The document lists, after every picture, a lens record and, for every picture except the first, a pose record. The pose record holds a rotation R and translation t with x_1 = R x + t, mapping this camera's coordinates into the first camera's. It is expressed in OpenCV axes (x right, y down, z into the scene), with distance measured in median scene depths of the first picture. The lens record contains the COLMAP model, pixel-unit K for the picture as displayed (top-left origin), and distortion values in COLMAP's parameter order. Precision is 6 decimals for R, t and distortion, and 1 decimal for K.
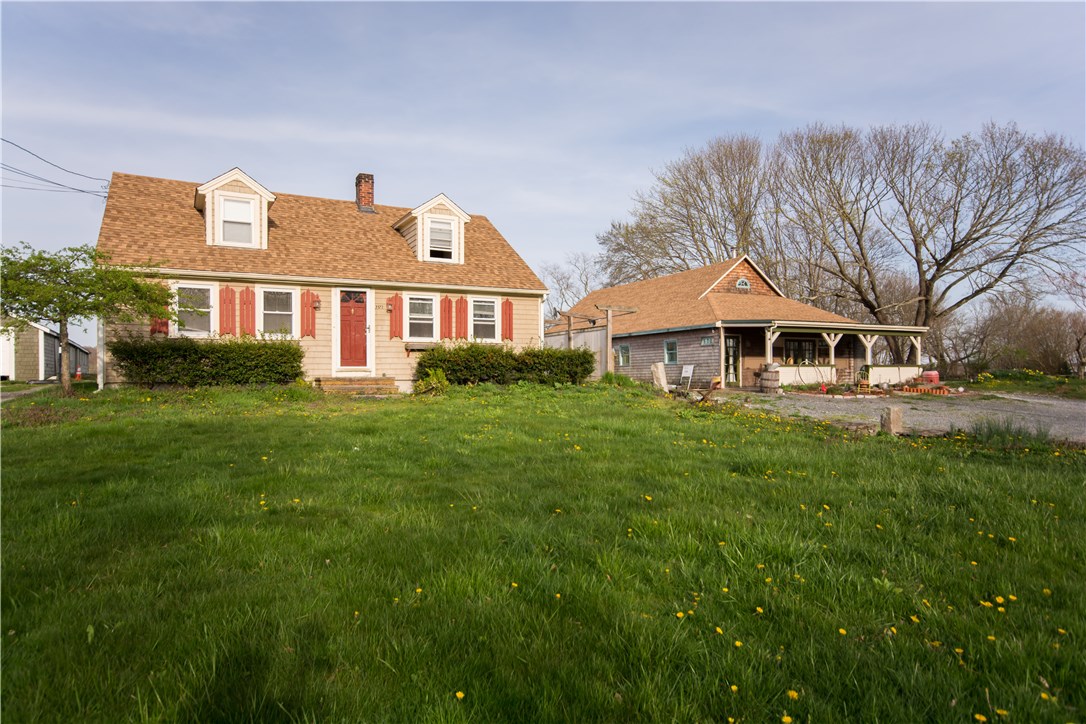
lens RADIAL K [[674.9, 0, 543.0], [0, 674.9, 362.0], [0, 0, 1]] dist [-0.001875, 0.001162]
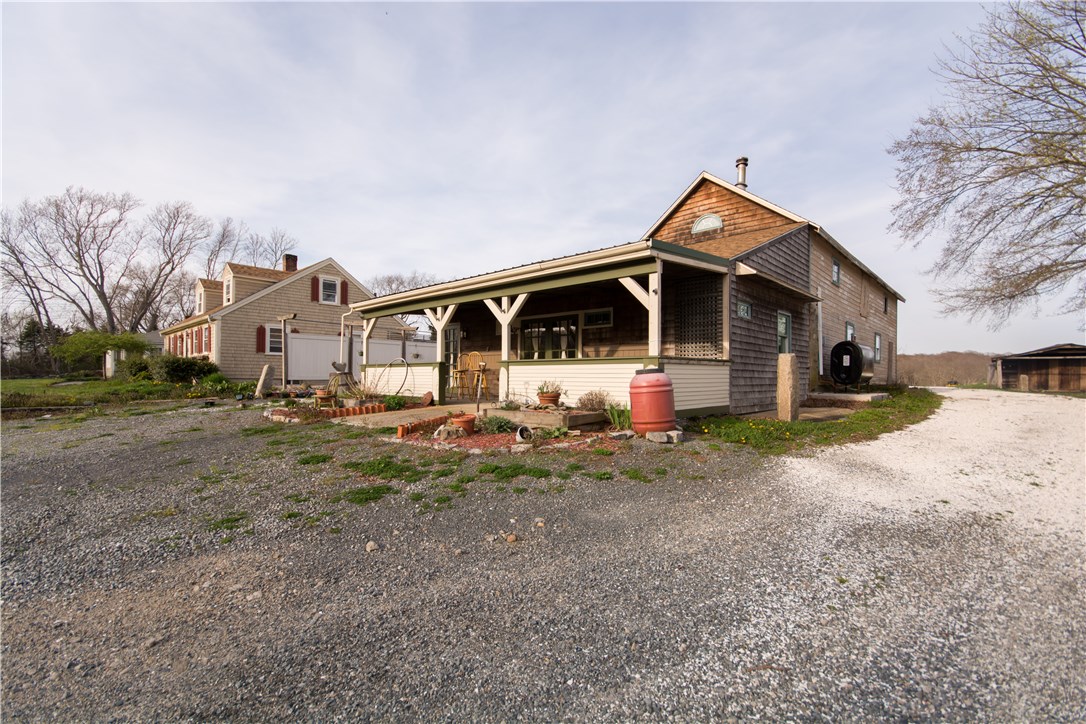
lens RADIAL K [[479.8, 0, 535.0], [0, 479.8, 373.5], [0, 0, 1]] dist [-0.008598, -0.000054]
pose [[0.332607, 0.001650, -0.943064, 1.207124], [0.014712, 0.999868, 0.006938, 0.017117], [0.942951, -0.016182, 0.332539, 1.365767]]
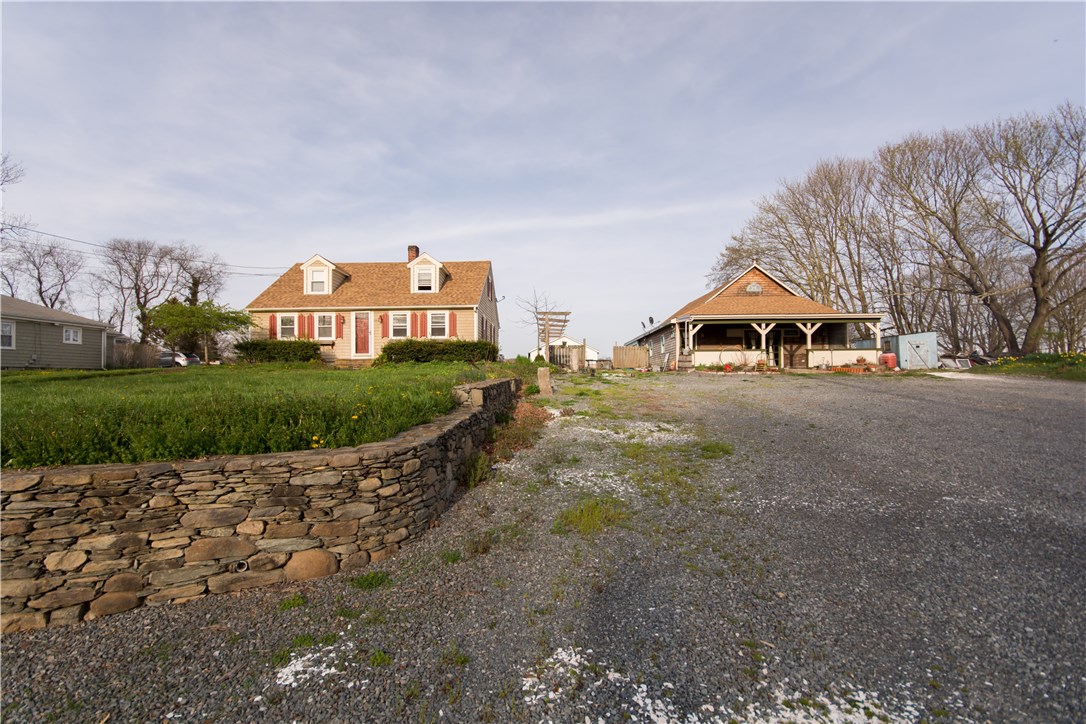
lens RADIAL K [[479.8, 0, 535.0], [0, 479.8, 373.5], [0, 0, 1]] dist [-0.008598, -0.000054]
pose [[0.869130, -0.002923, -0.494575, 0.720045], [0.011235, 0.999841, 0.013836, 0.044967], [0.494456, -0.017582, 0.869025, 0.080074]]
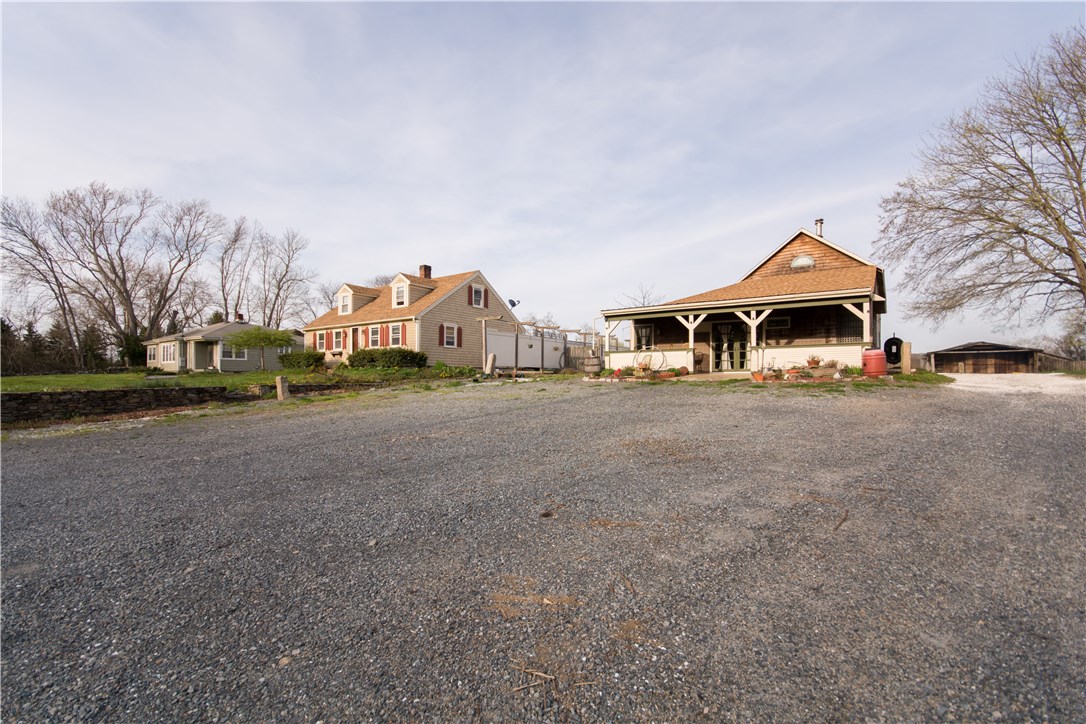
lens RADIAL K [[479.8, 0, 535.0], [0, 479.8, 373.5], [0, 0, 1]] dist [-0.008598, -0.000054]
pose [[0.454097, 0.001184, -0.890951, 1.332738], [0.017969, 0.999784, 0.010487, 0.040062], [0.890771, -0.020771, 0.453978, 0.736433]]
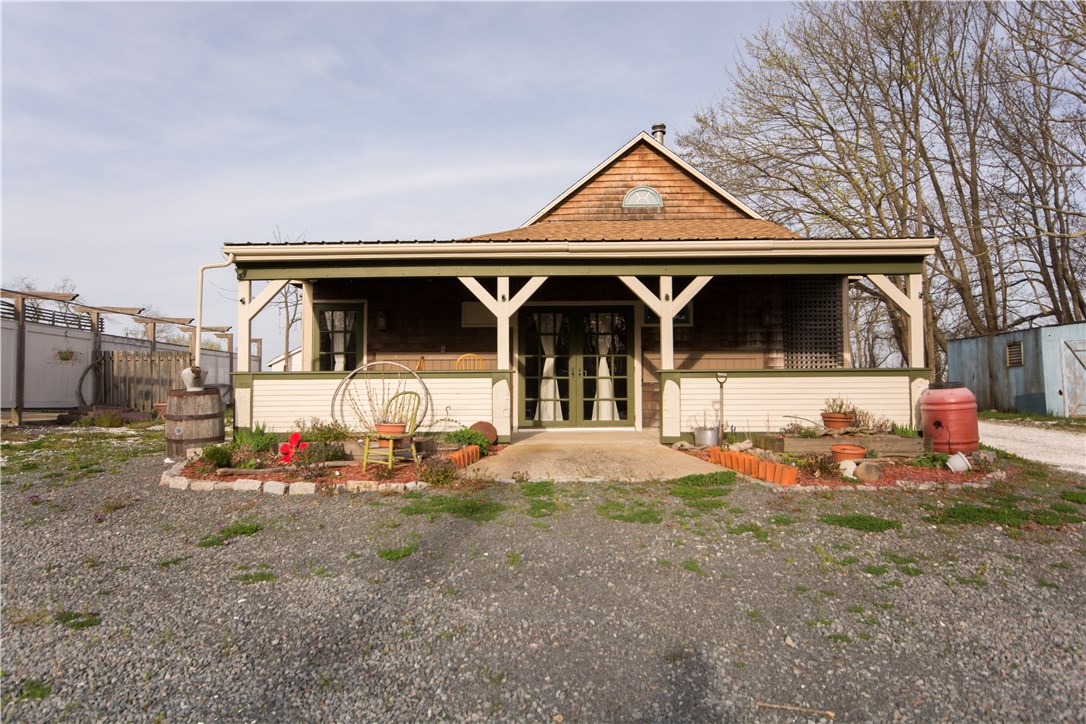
lens RADIAL K [[740.1, 0, 536.9], [0, 740.1, 368.6], [0, 0, 1]] dist [-0.032857, 0.075963]
pose [[0.875755, -0.016181, -0.482484, 0.895545], [0.010686, 0.999843, -0.014136, 0.011724], [0.482637, 0.007224, 0.875791, 1.002124]]
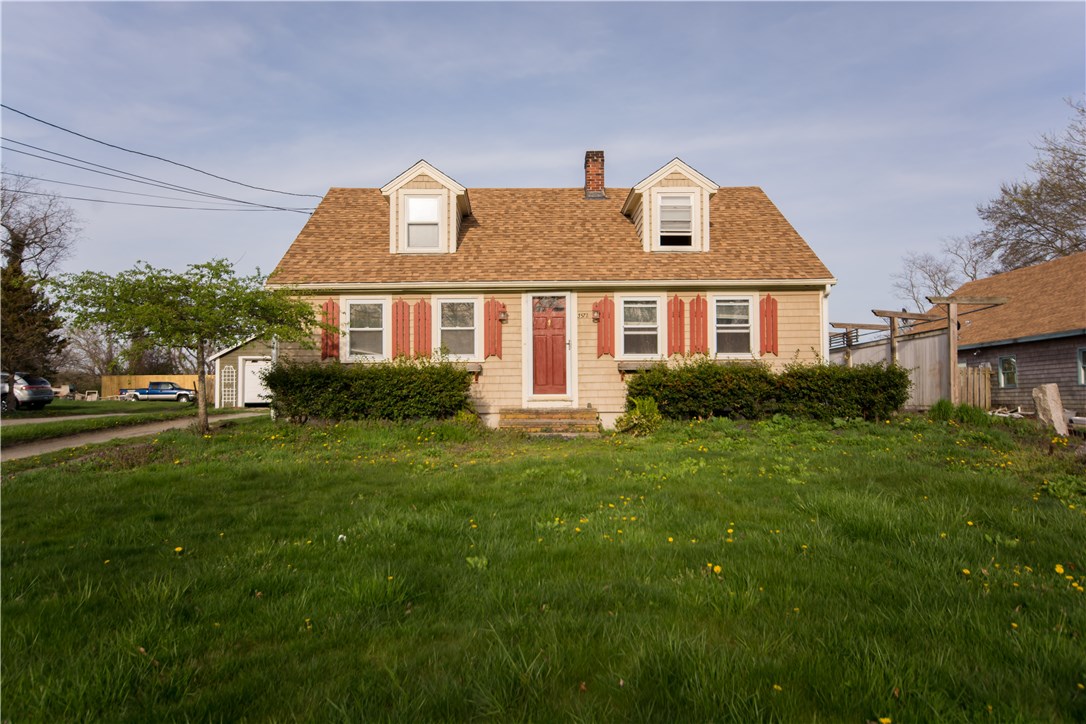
lens RADIAL K [[740.1, 0, 536.9], [0, 740.1, 368.6], [0, 0, 1]] dist [-0.032857, 0.075963]
pose [[0.883289, -0.018947, -0.468446, 0.092993], [0.010216, 0.999724, -0.021173, -0.004536], [0.468718, 0.013916, 0.883238, 0.227936]]
